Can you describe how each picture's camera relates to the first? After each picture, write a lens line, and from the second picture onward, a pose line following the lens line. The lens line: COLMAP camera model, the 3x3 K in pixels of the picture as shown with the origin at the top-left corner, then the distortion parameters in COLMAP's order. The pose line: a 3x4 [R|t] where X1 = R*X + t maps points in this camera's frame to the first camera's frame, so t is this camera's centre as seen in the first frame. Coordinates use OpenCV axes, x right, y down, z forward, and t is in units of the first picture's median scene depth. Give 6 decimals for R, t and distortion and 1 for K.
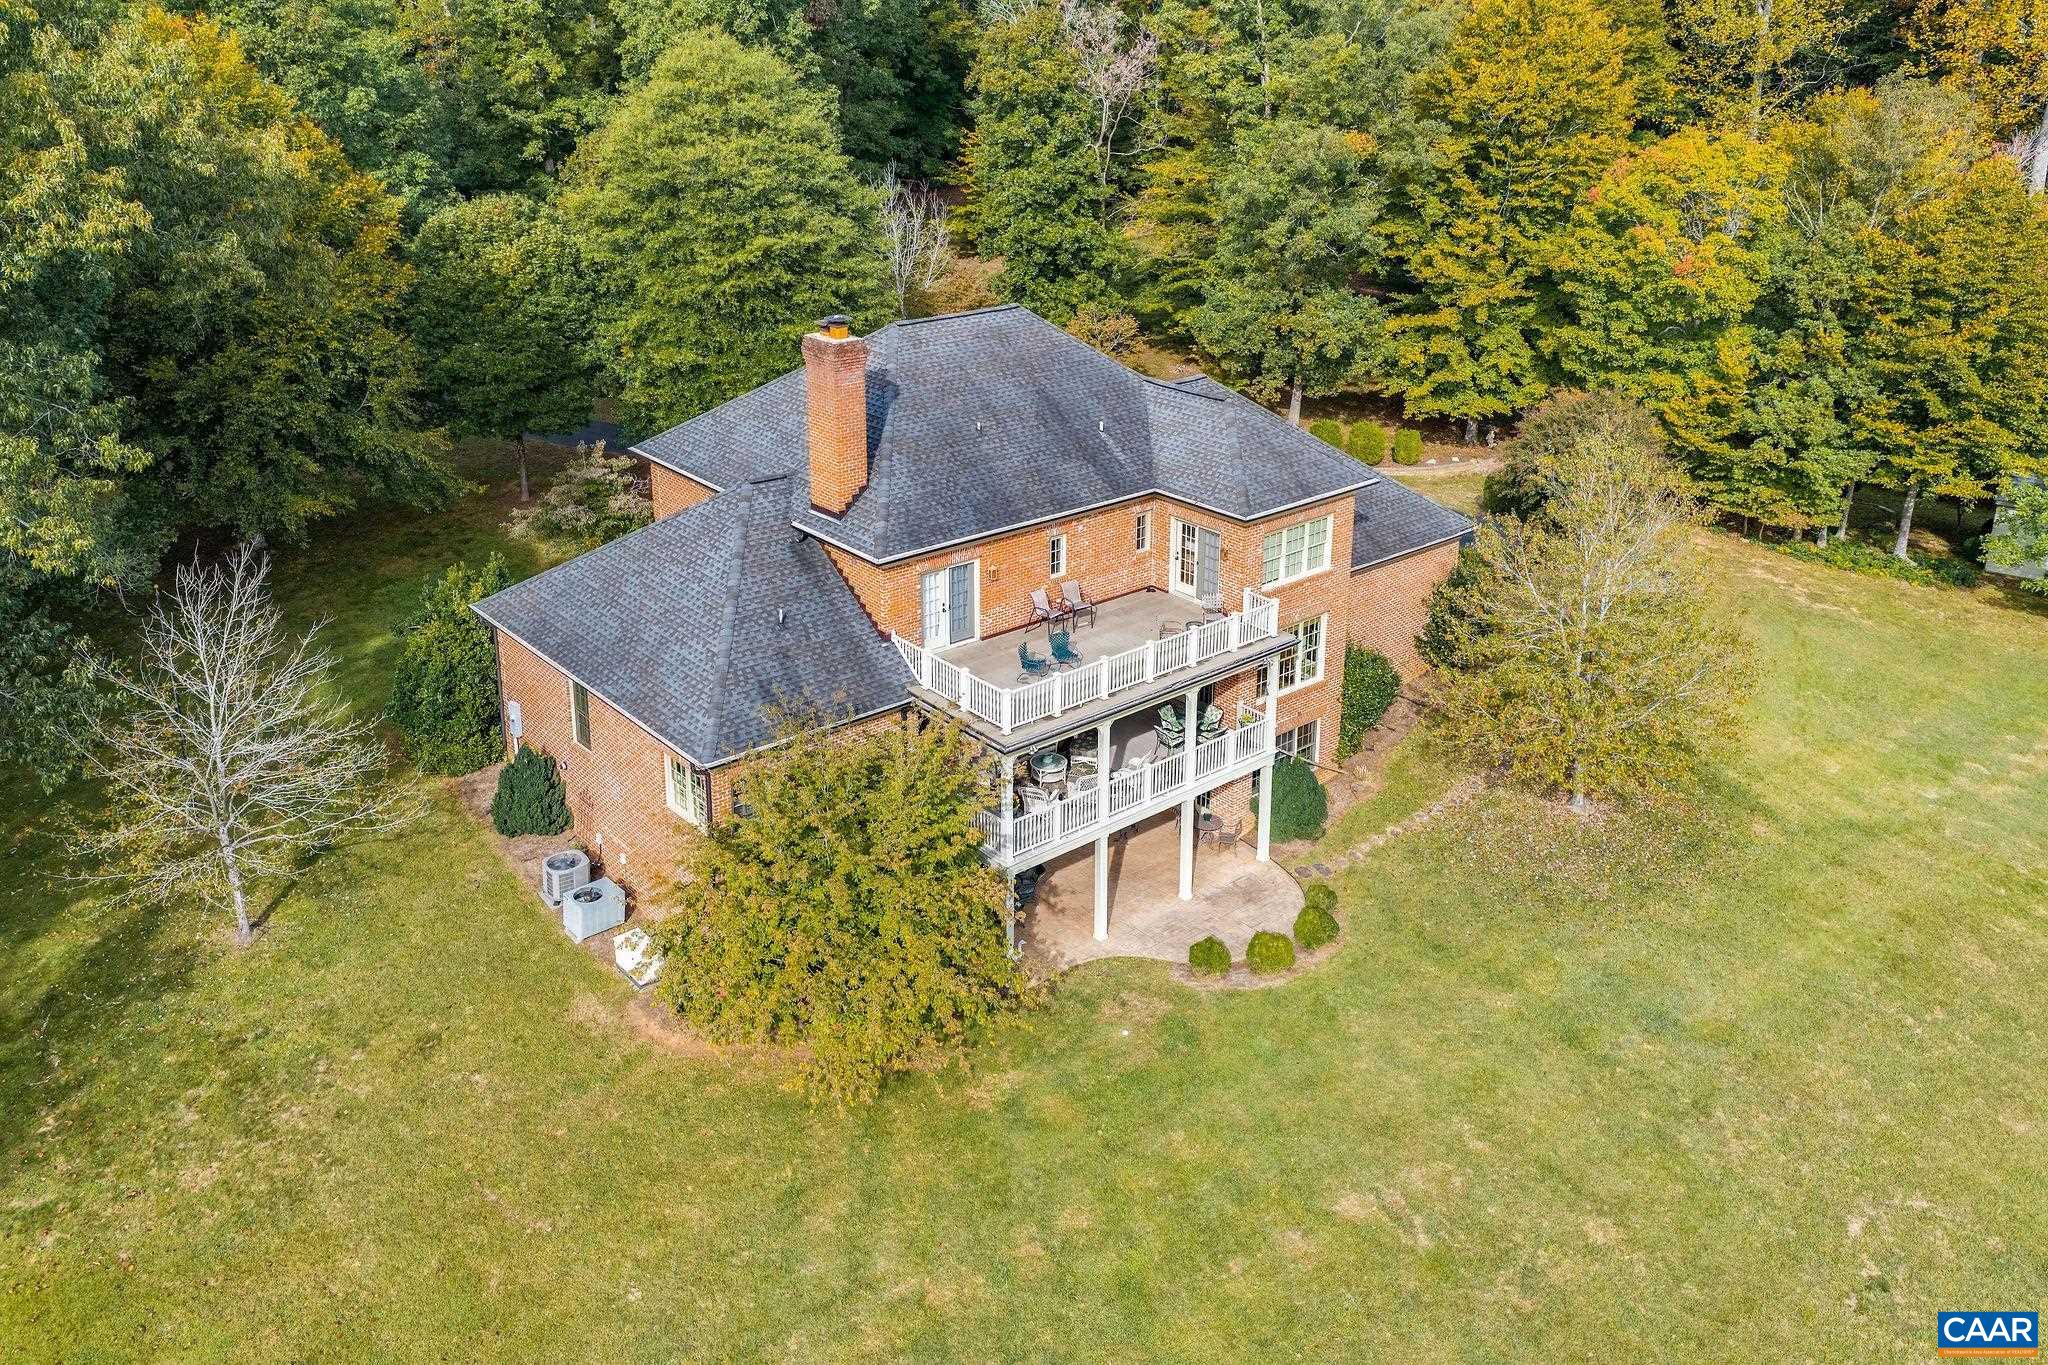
lens RADIAL K [[1600.1, 0, 1018.6], [0, 1600.1, 643.2], [0, 0, 1]] dist [0.123217, 0.000258]
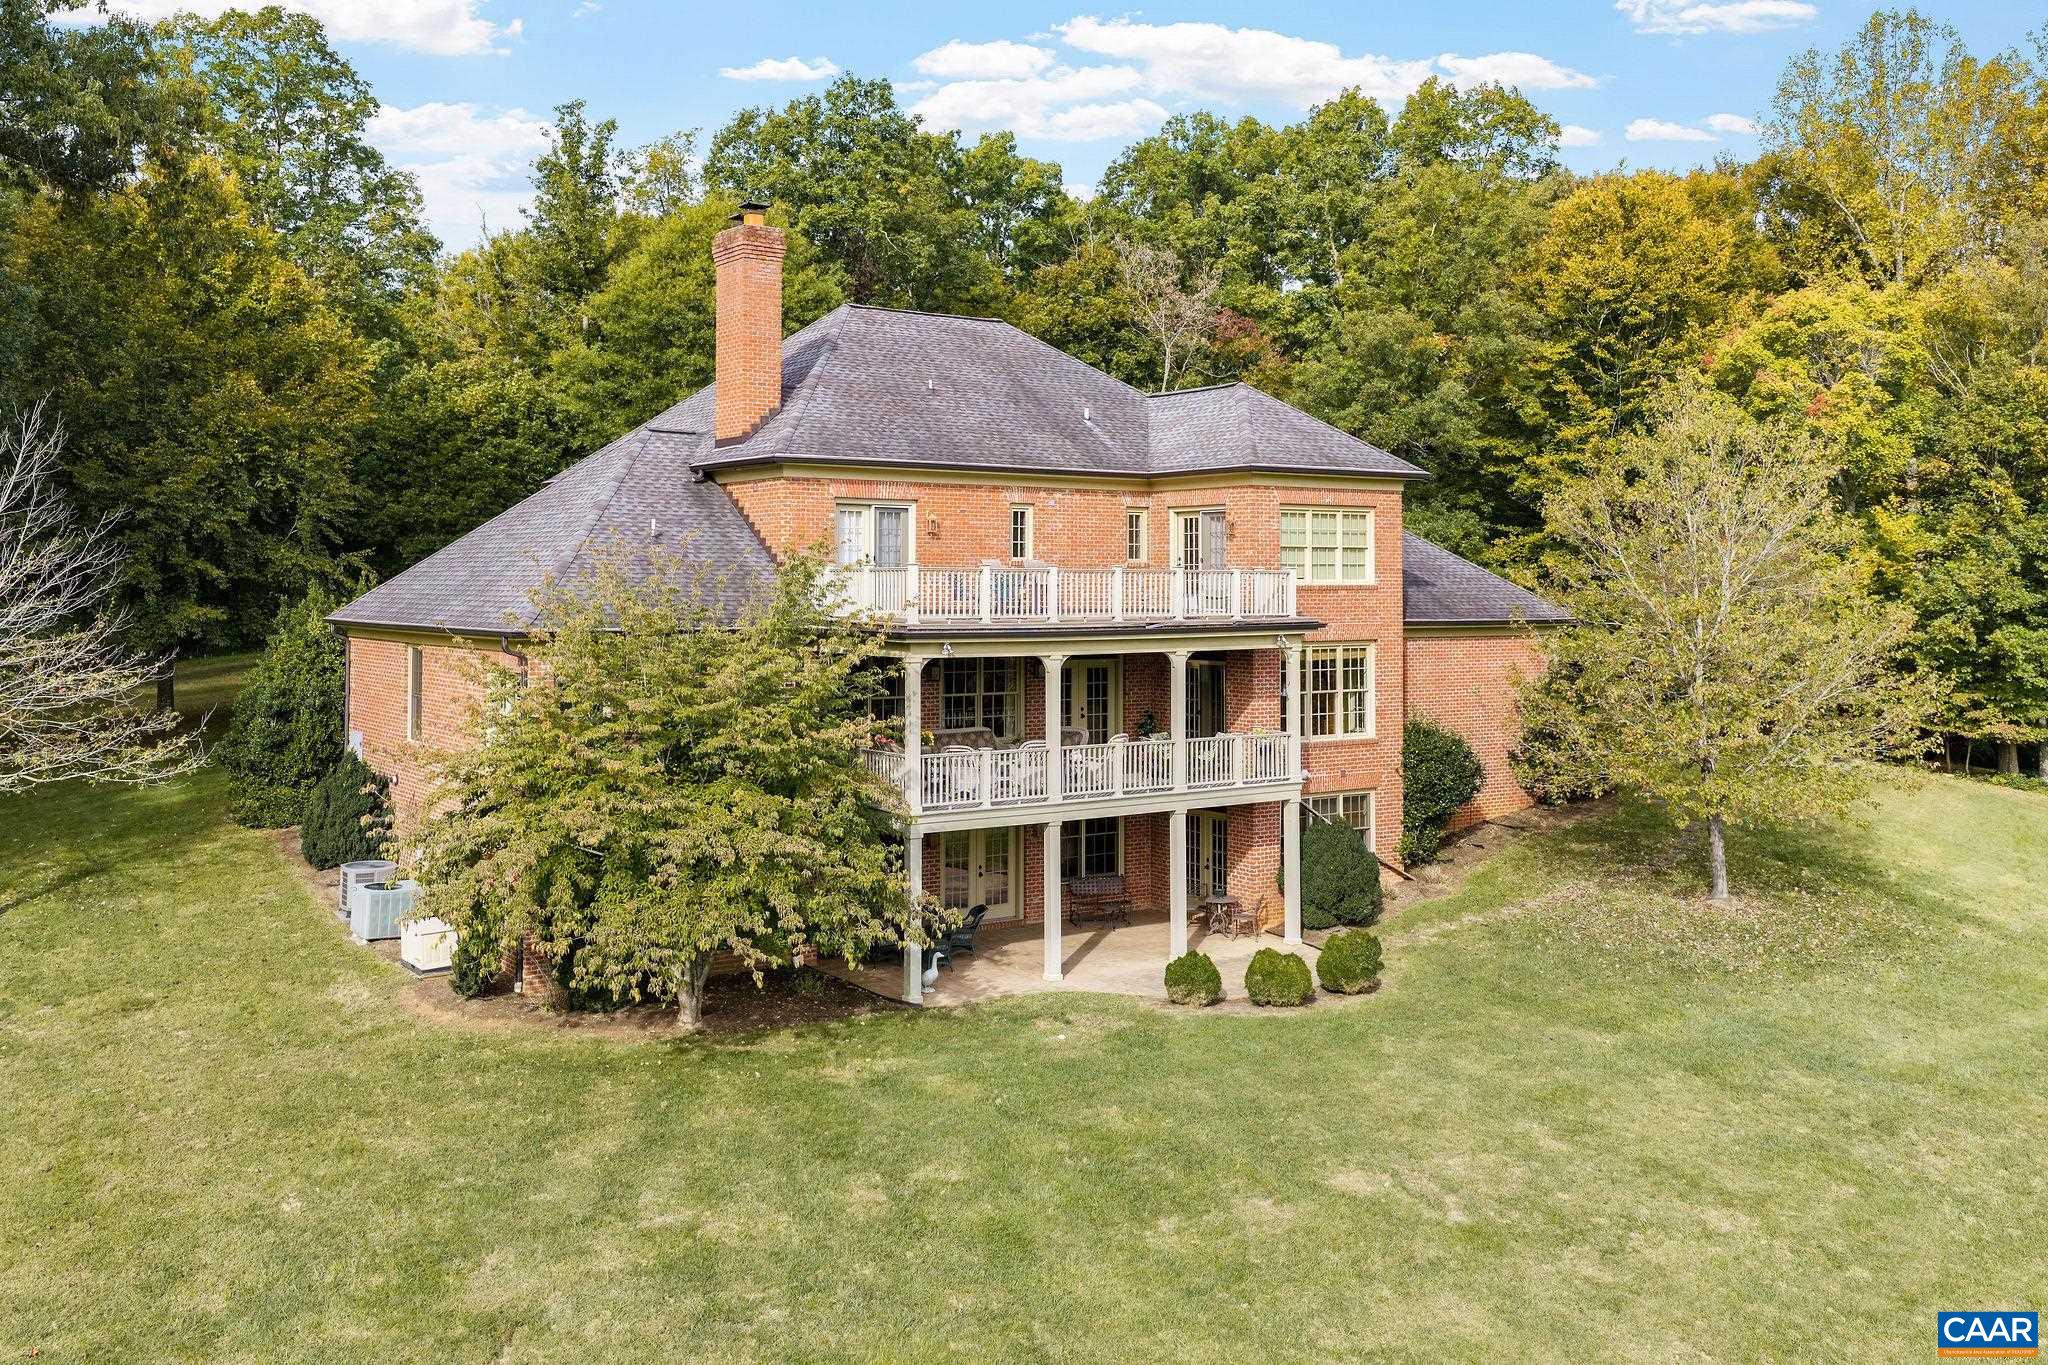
lens RADIAL K [[1825.9, 0, 999.3], [0, 1825.9, 682.5], [0, 0, 1]] dist [0.003182, 0.003248]
pose [[0.995674, 0.008751, -0.092506, 0.091141], [-0.038300, 0.945703, -0.322769, 0.287814], [0.084658, 0.324915, 0.941946, 0.150976]]
